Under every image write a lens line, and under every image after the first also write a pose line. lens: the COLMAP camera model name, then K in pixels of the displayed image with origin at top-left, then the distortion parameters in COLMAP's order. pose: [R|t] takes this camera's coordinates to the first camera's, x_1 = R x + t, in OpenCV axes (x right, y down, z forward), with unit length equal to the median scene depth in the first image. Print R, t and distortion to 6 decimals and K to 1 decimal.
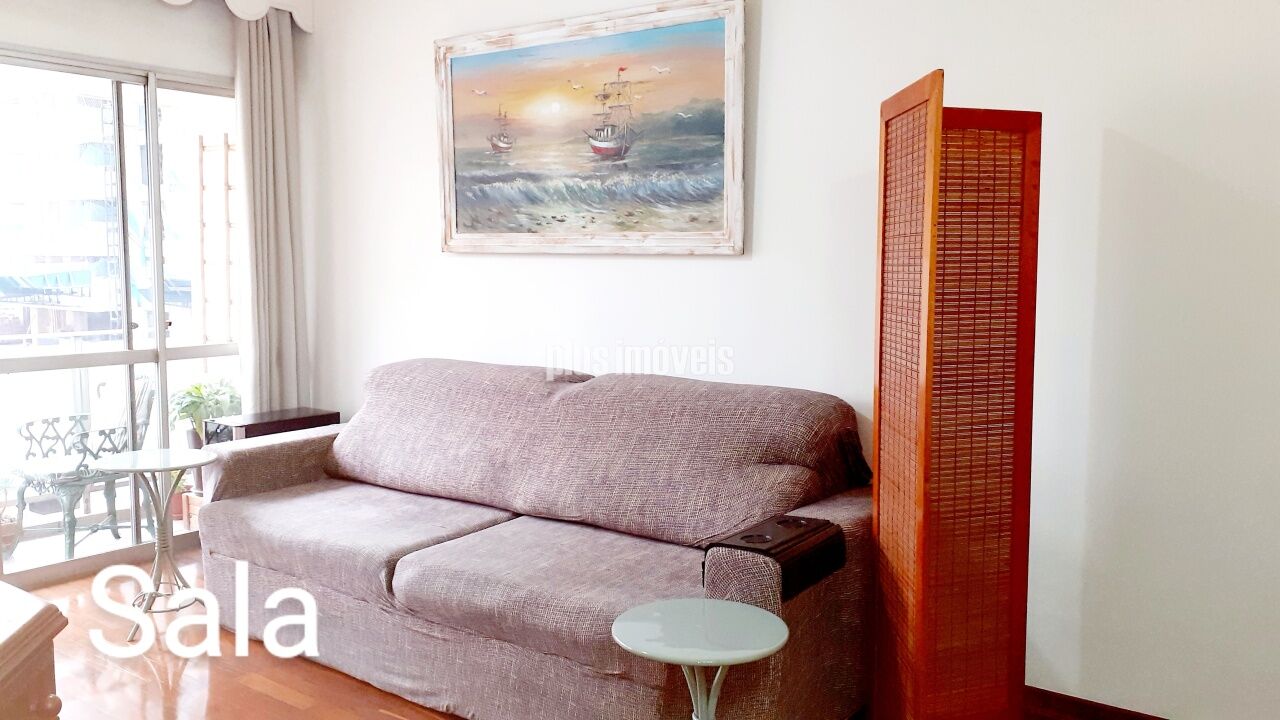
lens RADIAL K [[1036.5, 0, 636.1], [0, 1036.5, 359.2], [0, 0, 1]] dist [-0.003601, -0.008614]
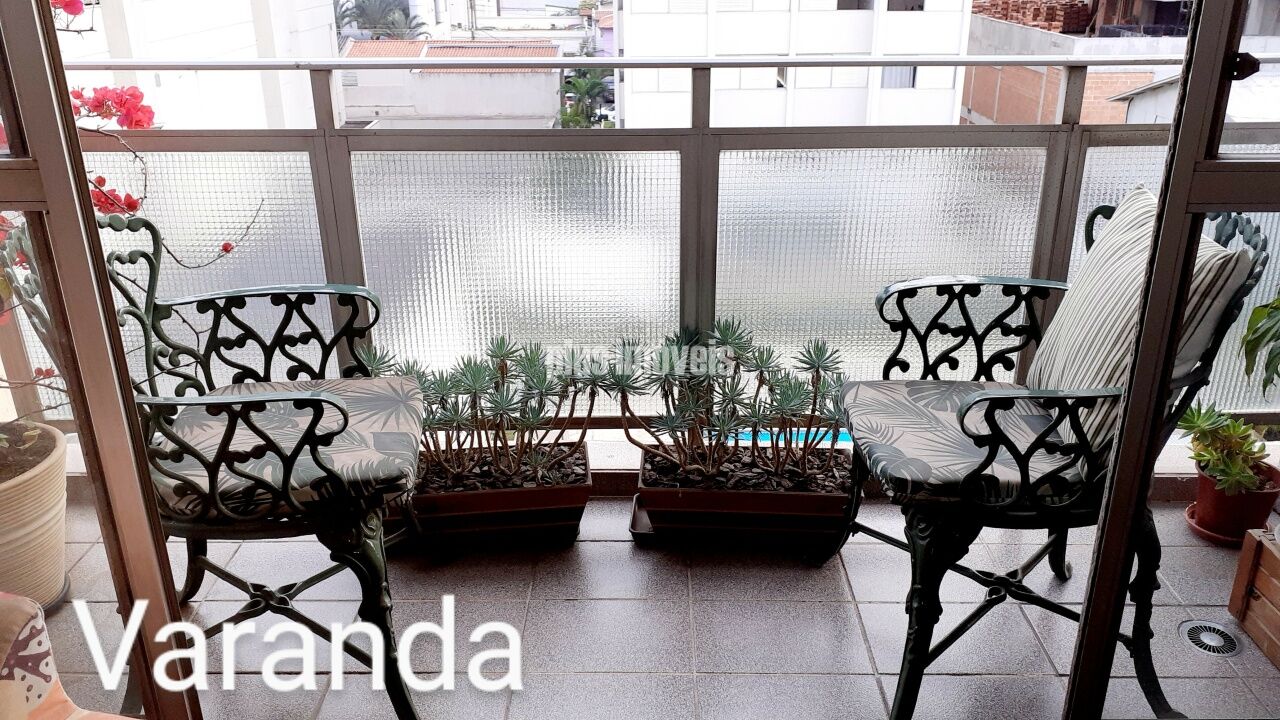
lens RADIAL K [[1036.5, 0, 635.2], [0, 1036.5, 357.1], [0, 0, 1]] dist [-0.003601, -0.008614]
pose [[0.594360, 0.293075, -0.748895, -0.336589], [-0.070678, 0.946664, 0.314376, -0.032147], [0.801087, -0.133922, 0.583373, 0.670223]]
